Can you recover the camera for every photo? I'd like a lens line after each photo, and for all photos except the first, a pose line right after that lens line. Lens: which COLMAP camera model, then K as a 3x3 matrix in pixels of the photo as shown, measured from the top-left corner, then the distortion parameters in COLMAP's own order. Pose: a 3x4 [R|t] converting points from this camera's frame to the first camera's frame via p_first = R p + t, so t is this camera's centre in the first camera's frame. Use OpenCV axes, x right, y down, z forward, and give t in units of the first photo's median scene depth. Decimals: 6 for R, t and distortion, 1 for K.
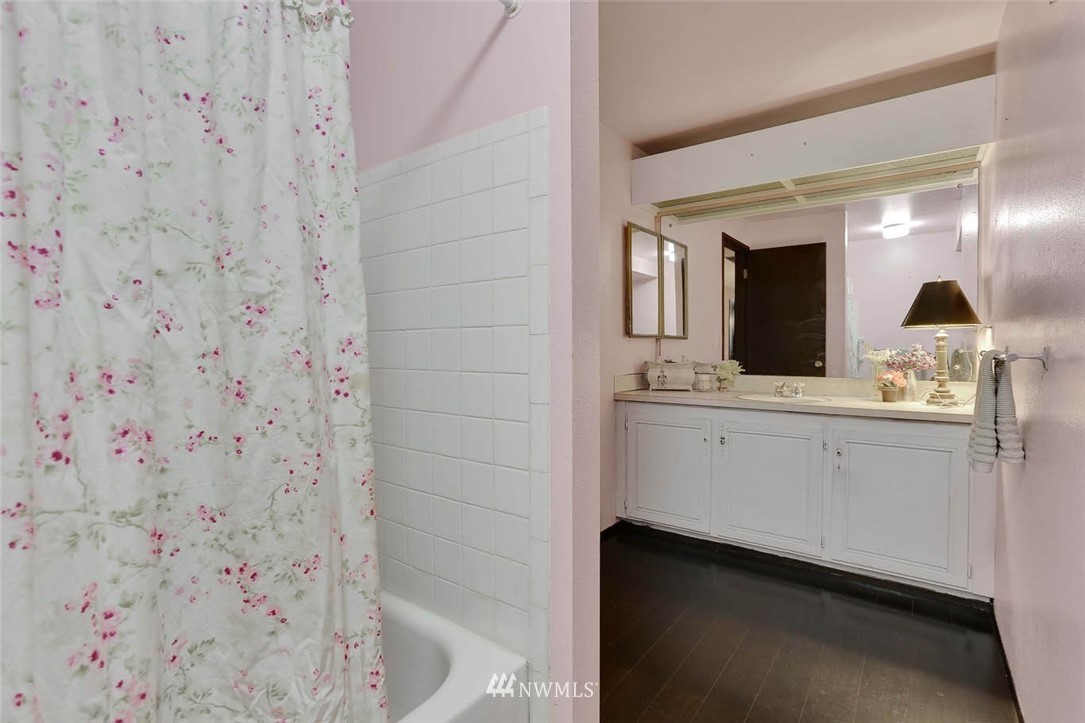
lens RADIAL K [[519.4, 0, 537.8], [0, 519.4, 363.1], [0, 0, 1]] dist [-0.038704, 0.000739]
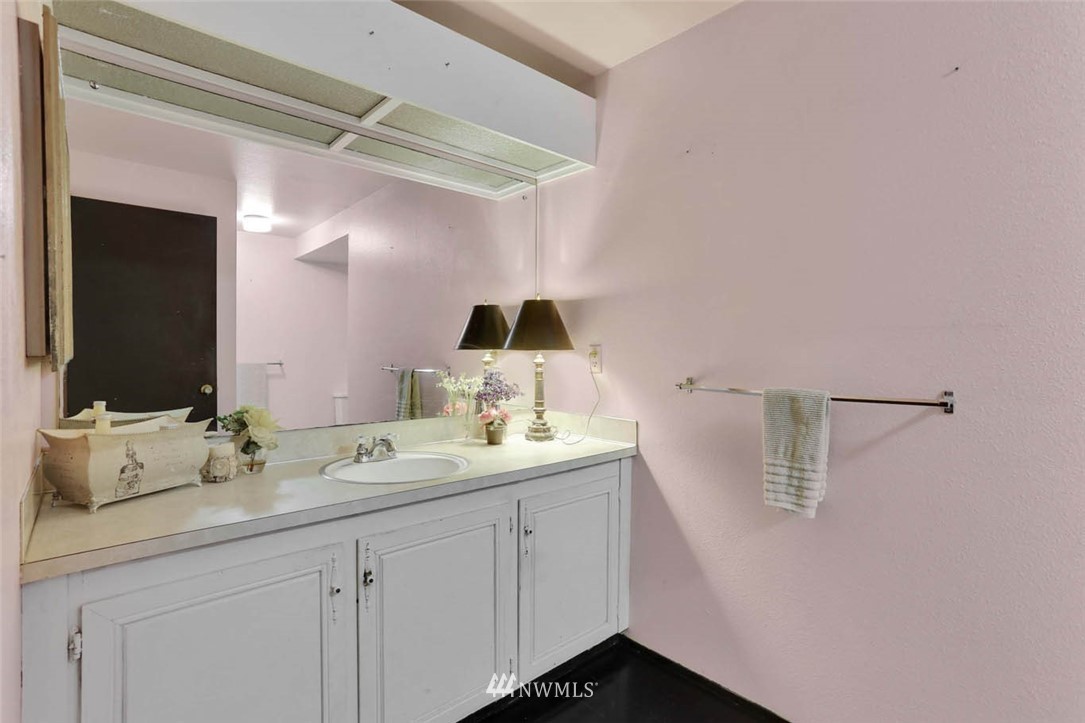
lens RADIAL K [[519.4, 0, 537.8], [0, 519.4, 363.1], [0, 0, 1]] dist [-0.038704, 0.000739]
pose [[0.191374, -0.021682, 0.981278, -0.073458], [0.026415, 0.999508, 0.016933, -0.050203], [-0.981162, 0.022680, 0.191852, 0.627658]]
